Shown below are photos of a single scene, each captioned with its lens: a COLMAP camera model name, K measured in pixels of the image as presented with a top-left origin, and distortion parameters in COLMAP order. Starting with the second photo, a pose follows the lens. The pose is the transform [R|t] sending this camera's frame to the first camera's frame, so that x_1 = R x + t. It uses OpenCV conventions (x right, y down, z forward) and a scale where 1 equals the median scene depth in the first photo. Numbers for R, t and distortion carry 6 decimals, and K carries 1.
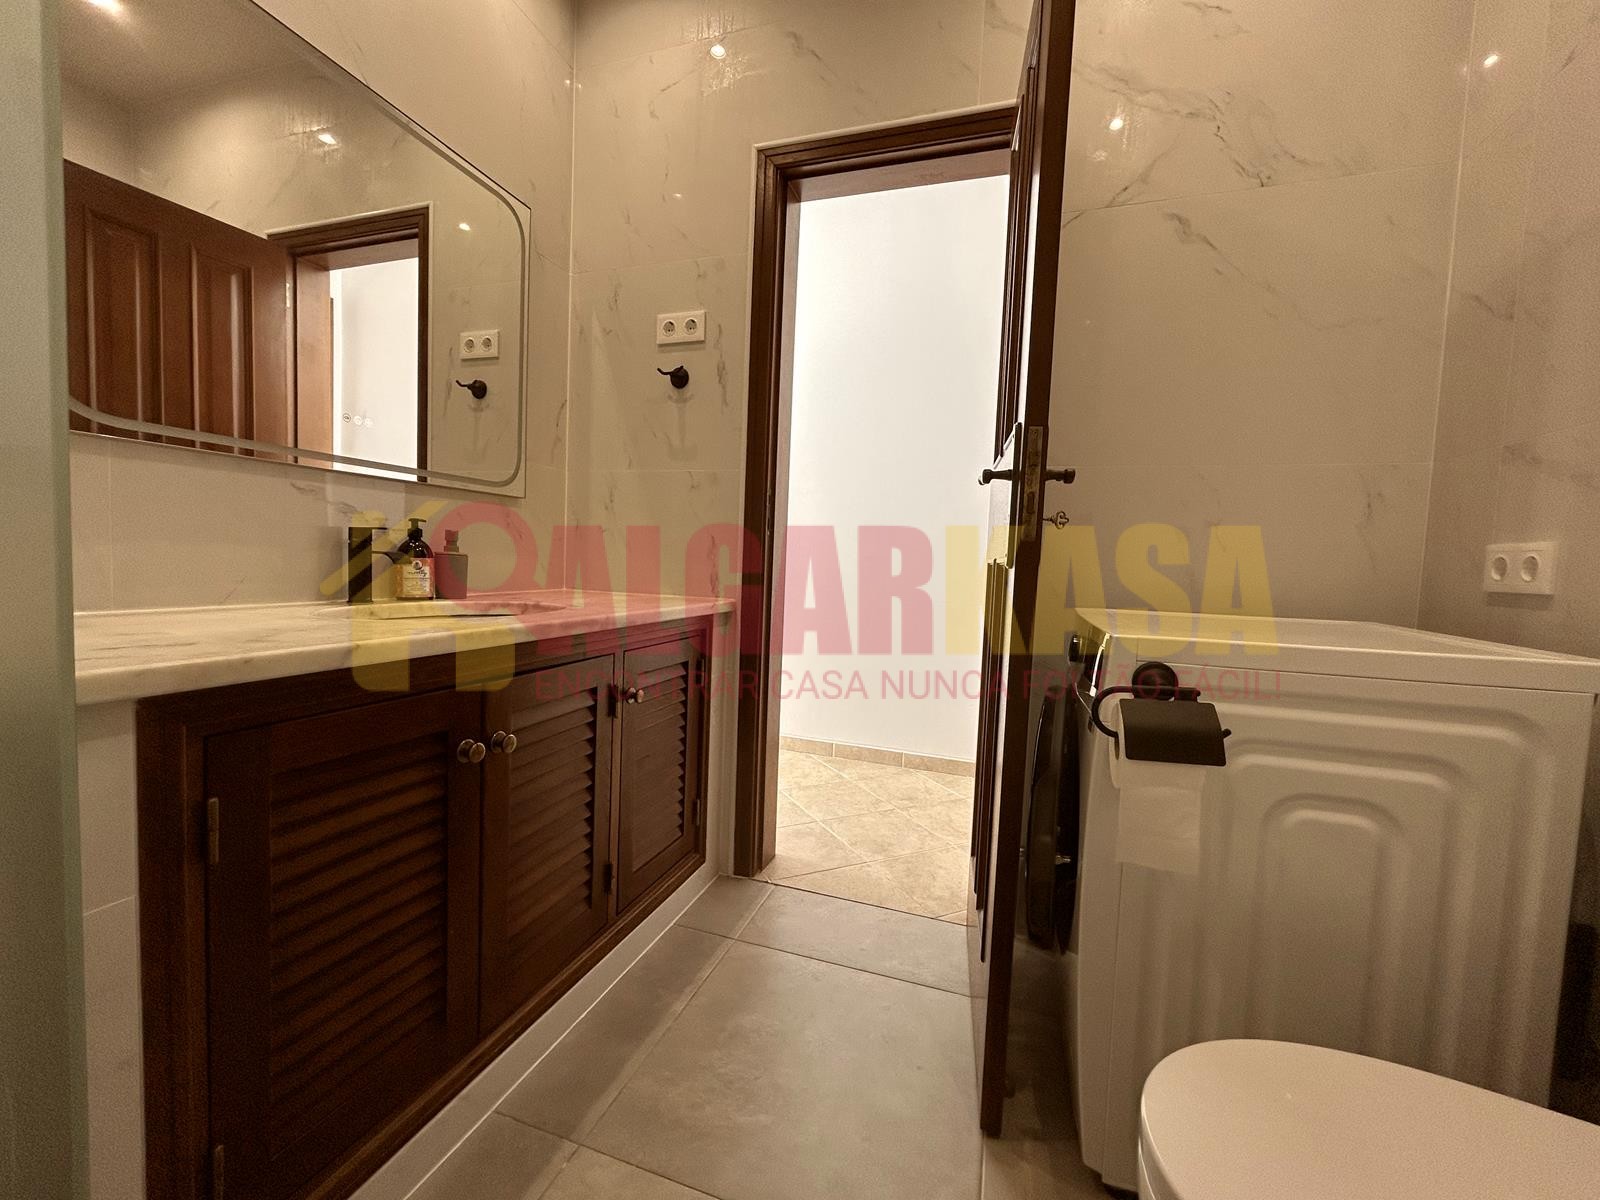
lens RADIAL K [[650.6, 0, 797.2], [0, 650.6, 599.1], [0, 0, 1]] dist [-0.001541, 0.000317]
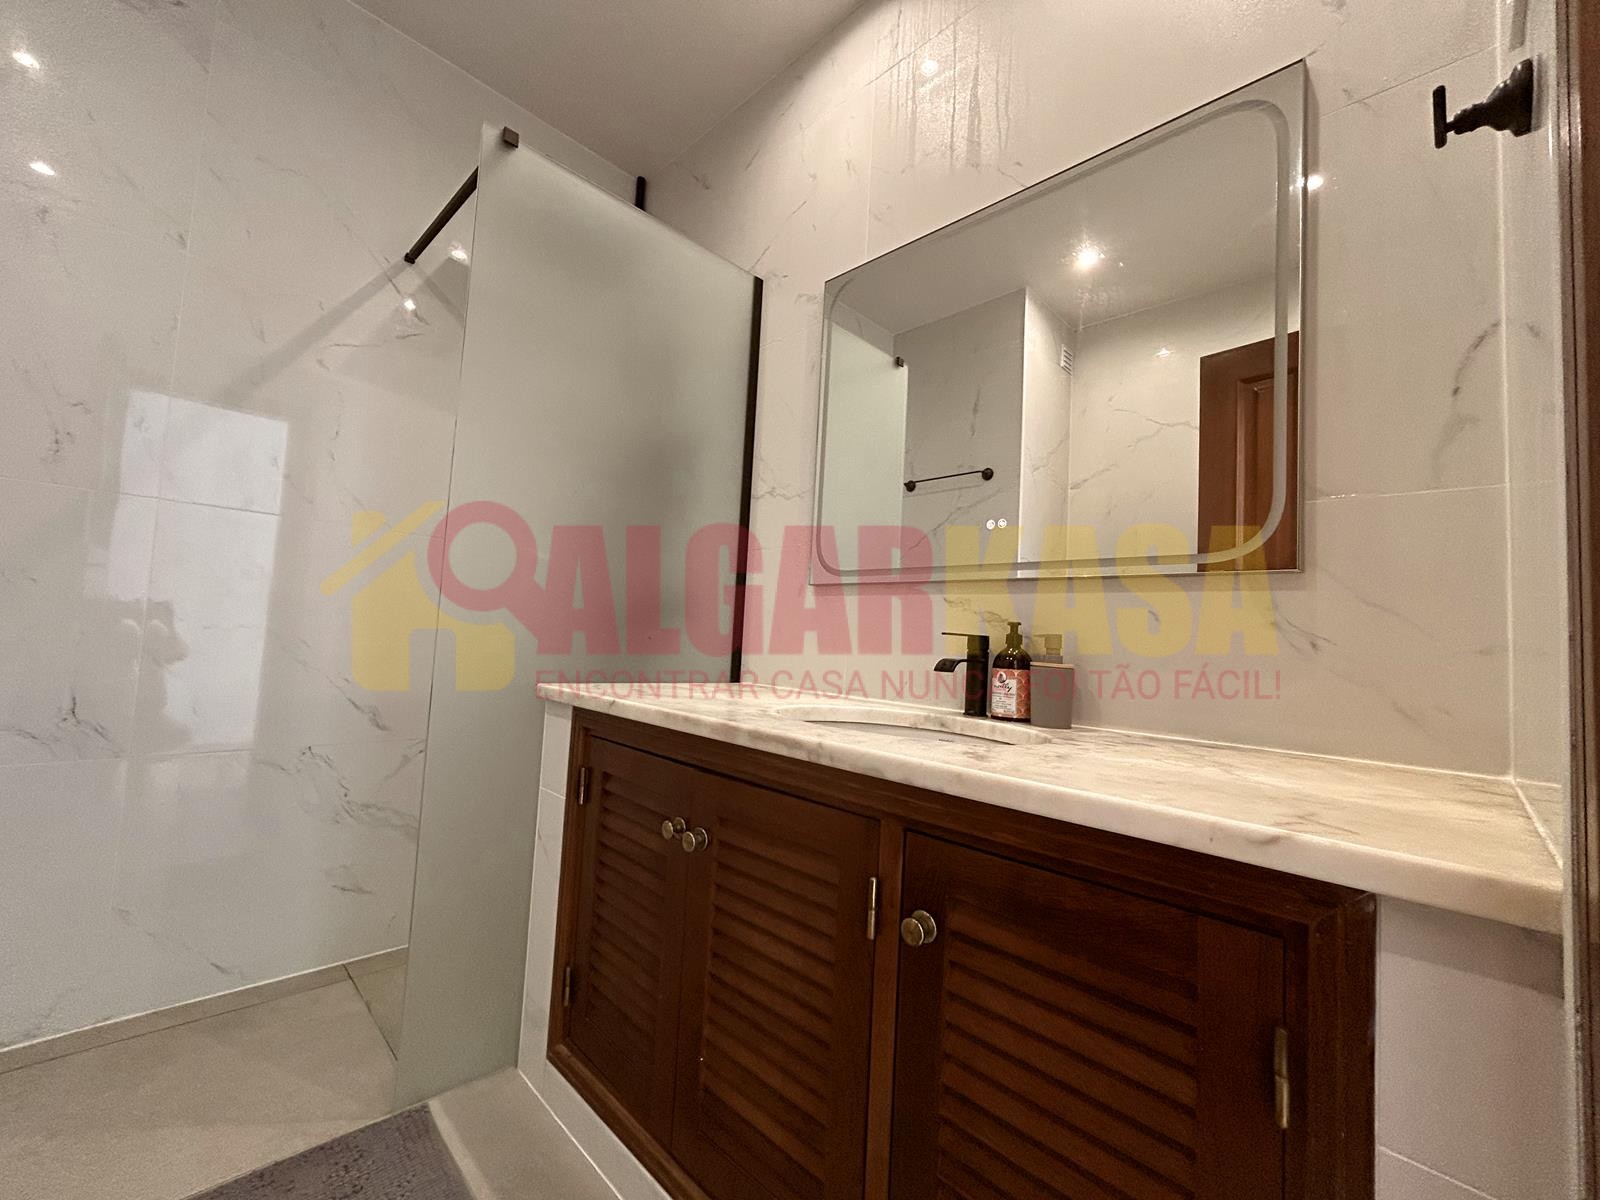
lens RADIAL K [[650.6, 0, 797.2], [0, 650.6, 599.1], [0, 0, 1]] dist [-0.001541, 0.000317]
pose [[-0.452329, -0.122989, -0.883330, 0.223406], [-0.123830, 0.989513, -0.074364, -0.046652], [0.883213, 0.075746, -0.462815, 0.938591]]
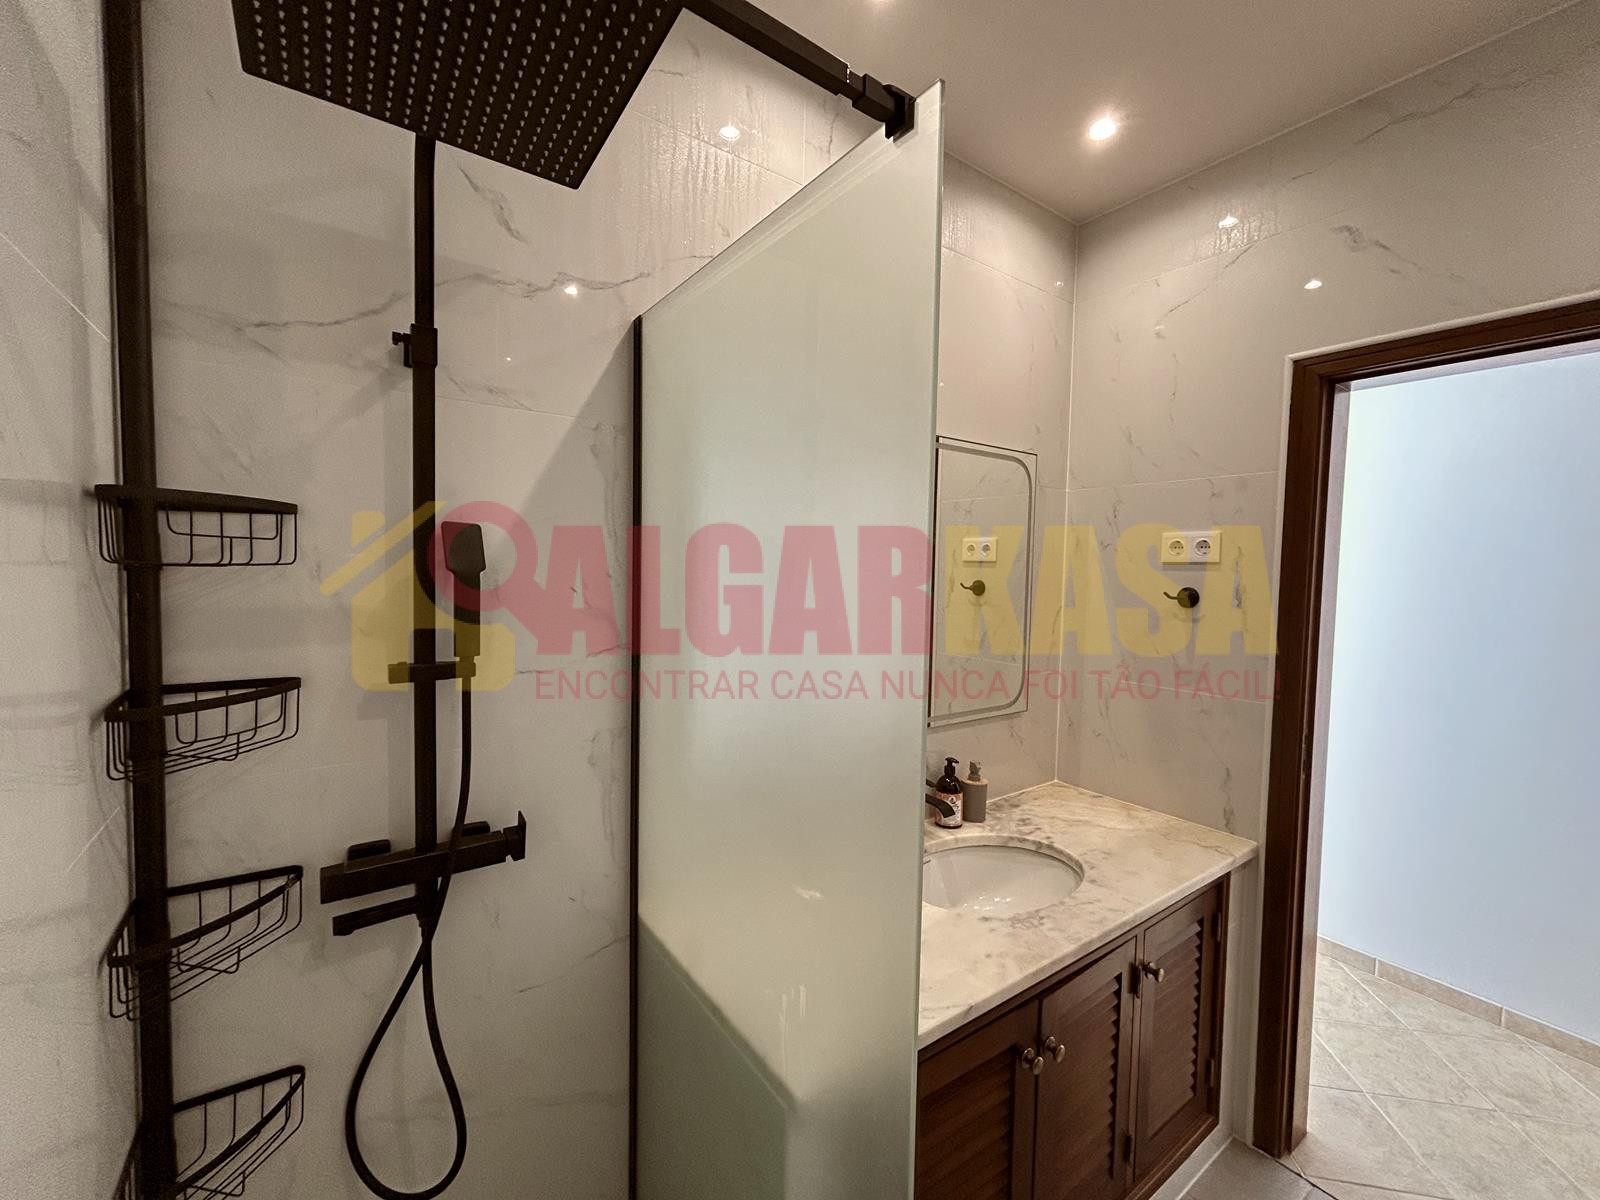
lens RADIAL K [[650.6, 0, 797.2], [0, 650.6, 599.1], [0, 0, 1]] dist [-0.001541, 0.000317]
pose [[0.806796, 0.003817, -0.590818, -0.083074], [-0.018113, 0.999669, -0.018276, -0.329894], [0.590552, 0.025446, 0.806598, -0.134452]]
